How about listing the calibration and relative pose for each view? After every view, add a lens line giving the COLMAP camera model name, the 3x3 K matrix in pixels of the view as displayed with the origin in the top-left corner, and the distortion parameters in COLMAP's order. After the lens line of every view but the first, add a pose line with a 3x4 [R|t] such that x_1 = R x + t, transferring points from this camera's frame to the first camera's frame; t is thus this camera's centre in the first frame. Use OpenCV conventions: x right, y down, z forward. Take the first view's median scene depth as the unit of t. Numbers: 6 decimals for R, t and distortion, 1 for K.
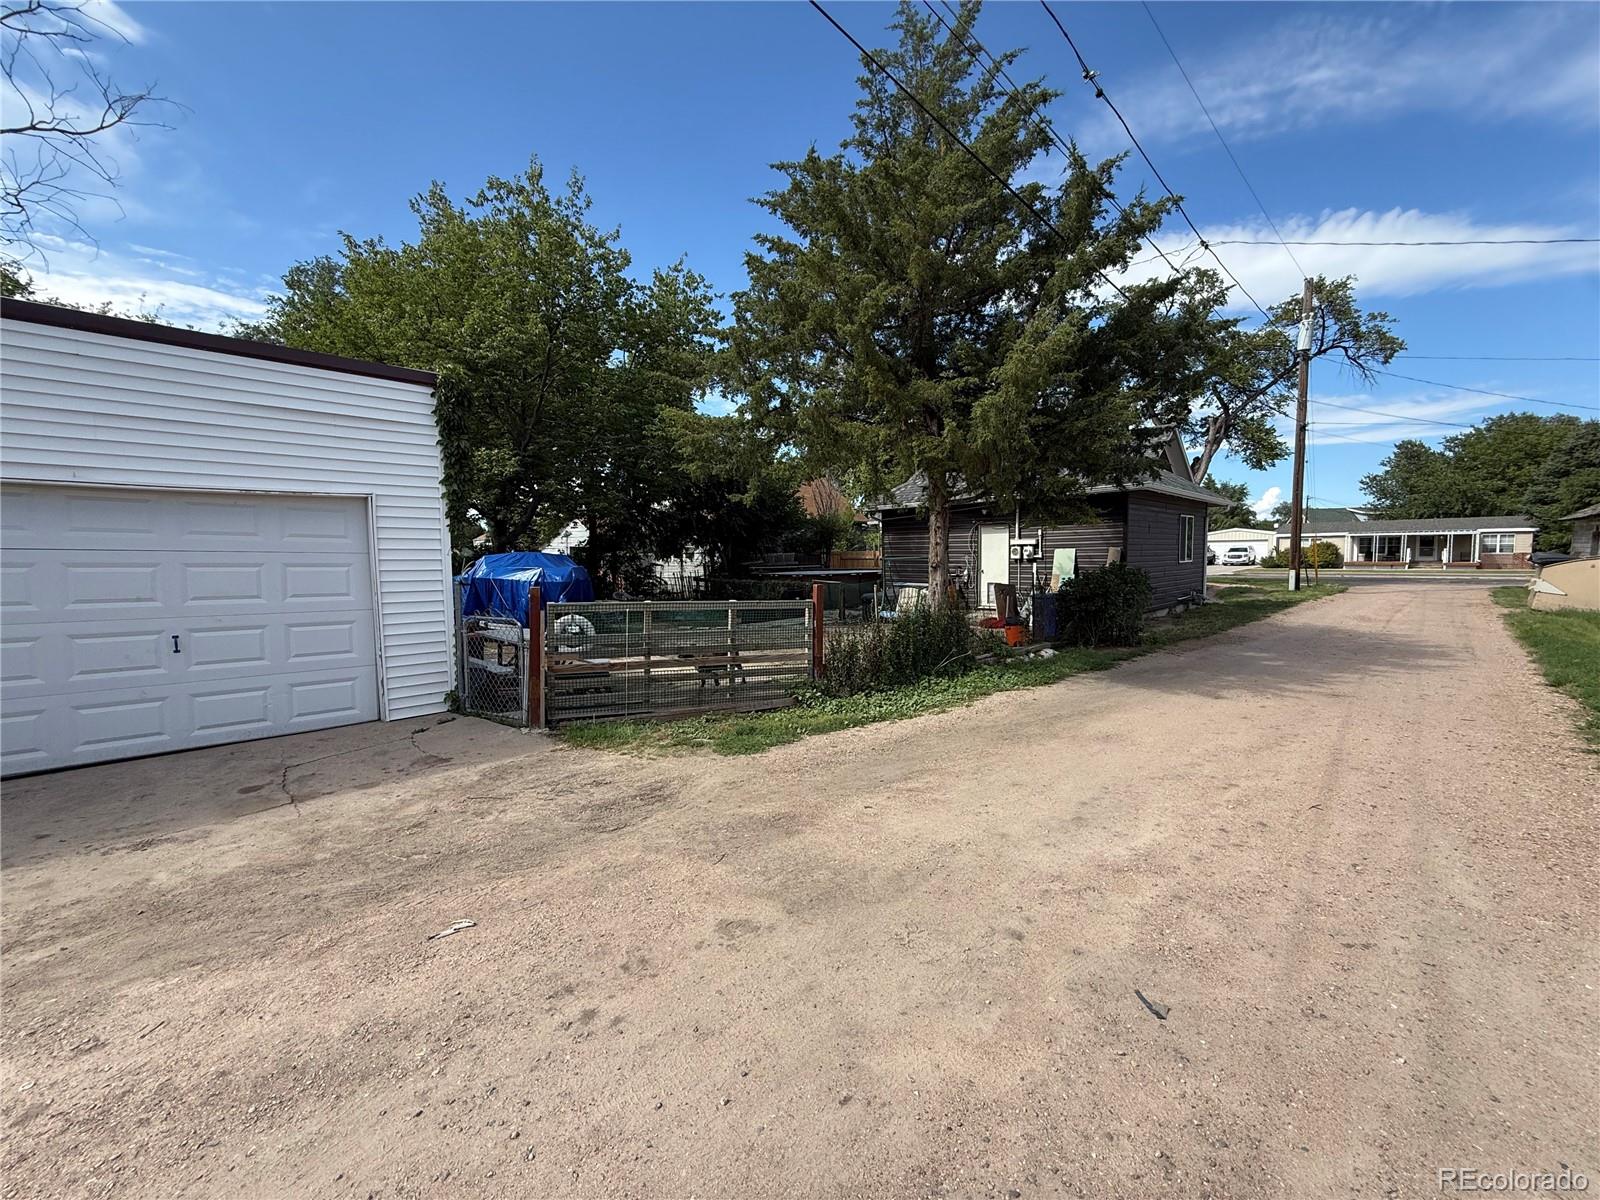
lens RADIAL K [[635.2, 0, 800.3], [0, 635.2, 603.6], [0, 0, 1]] dist [0.000479, -0.000434]
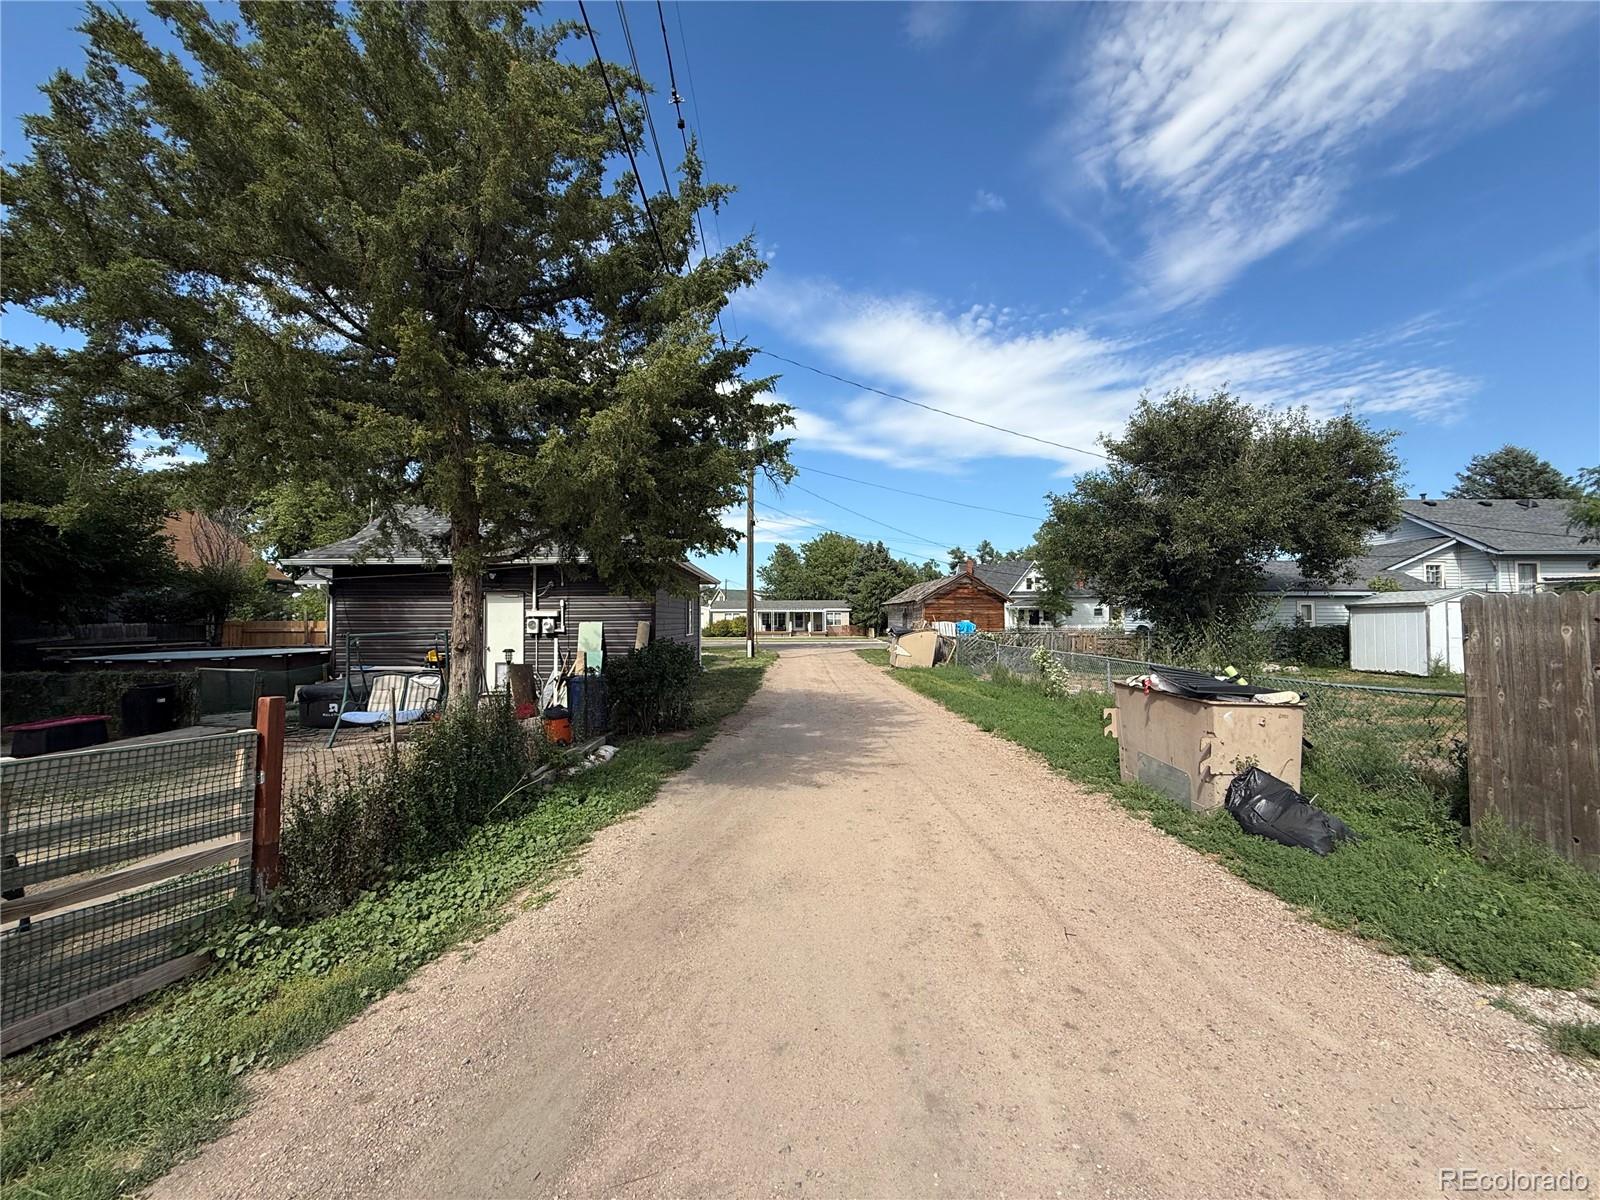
lens RADIAL K [[635.2, 0, 797.5], [0, 635.2, 600.8], [0, 0, 1]] dist [0.000479, -0.000434]
pose [[0.697345, 0.031173, 0.716058, -0.037834], [0.050350, 0.994455, -0.092326, -0.032993], [-0.714965, 0.100437, 0.691908, 0.296153]]
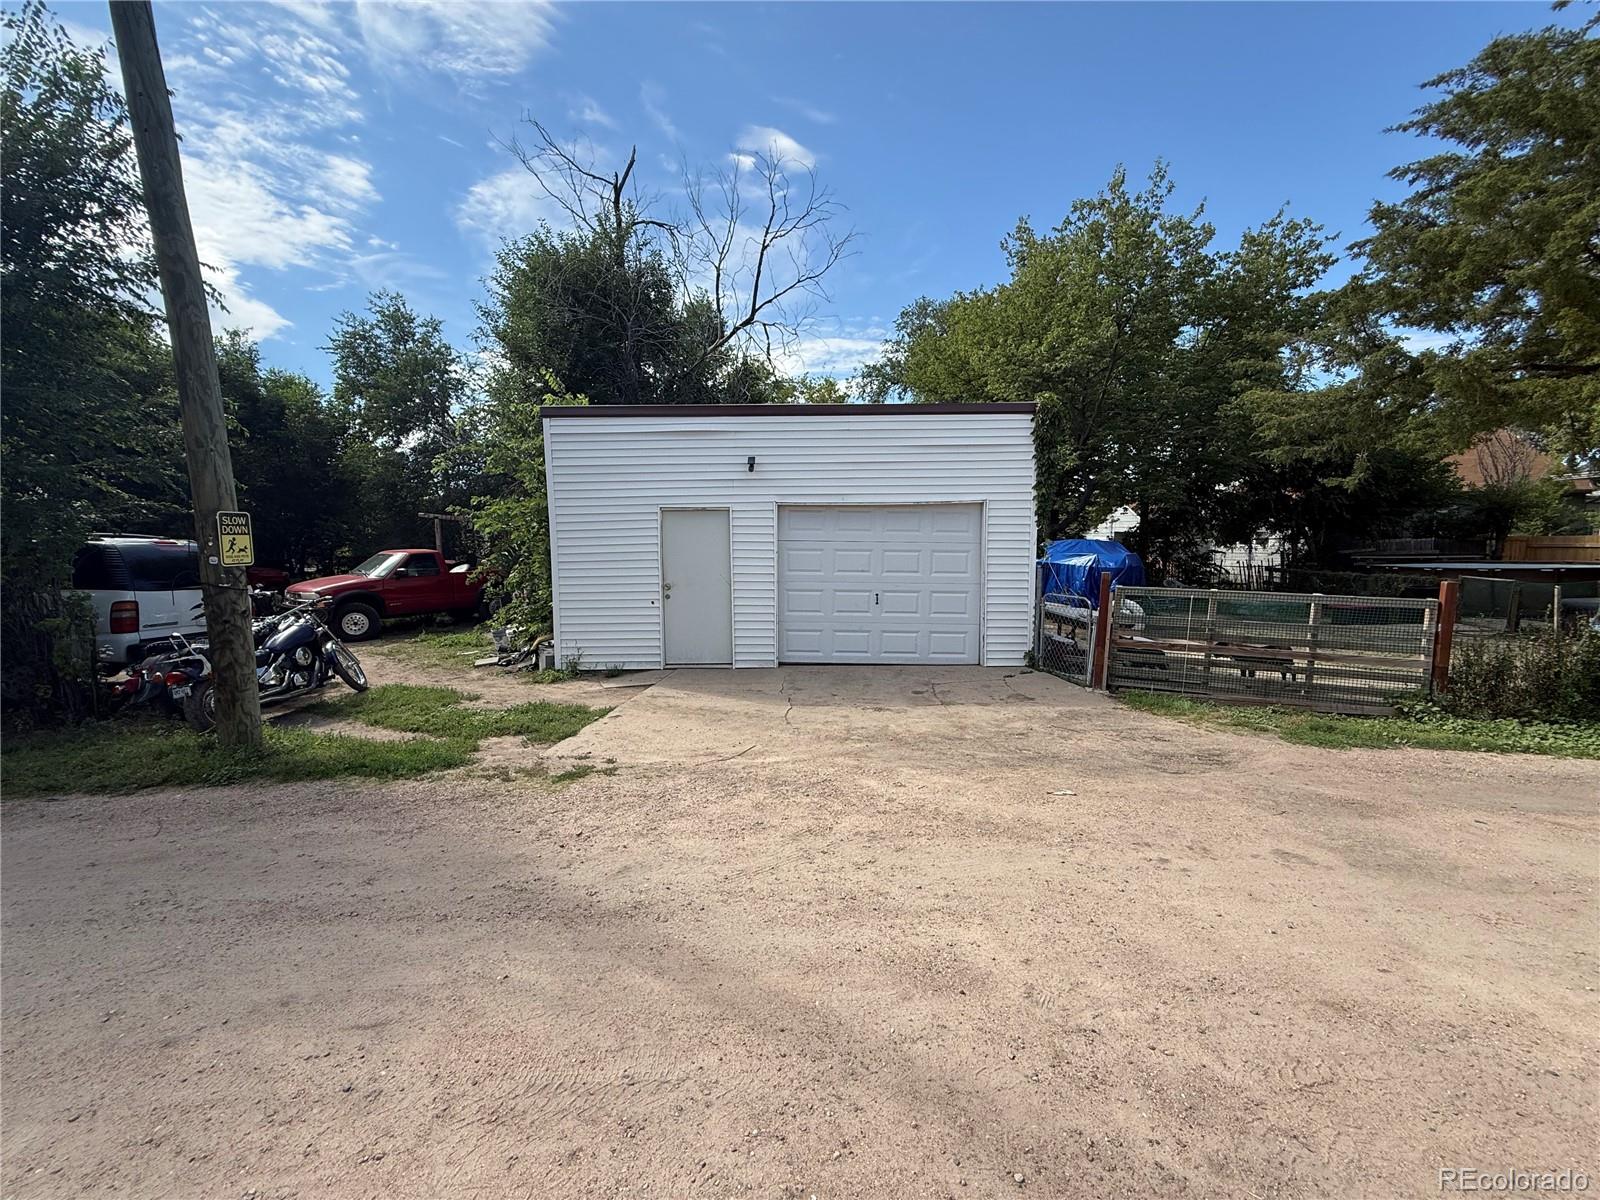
lens RADIAL K [[635.2, 0, 795.8], [0, 635.2, 599.9], [0, 0, 1]] dist [0.000479, -0.000434]
pose [[0.695908, 0.068987, -0.714810, 0.024896], [-0.054820, 0.997574, 0.042906, 0.004810], [0.716036, 0.009327, 0.698001, -0.182784]]
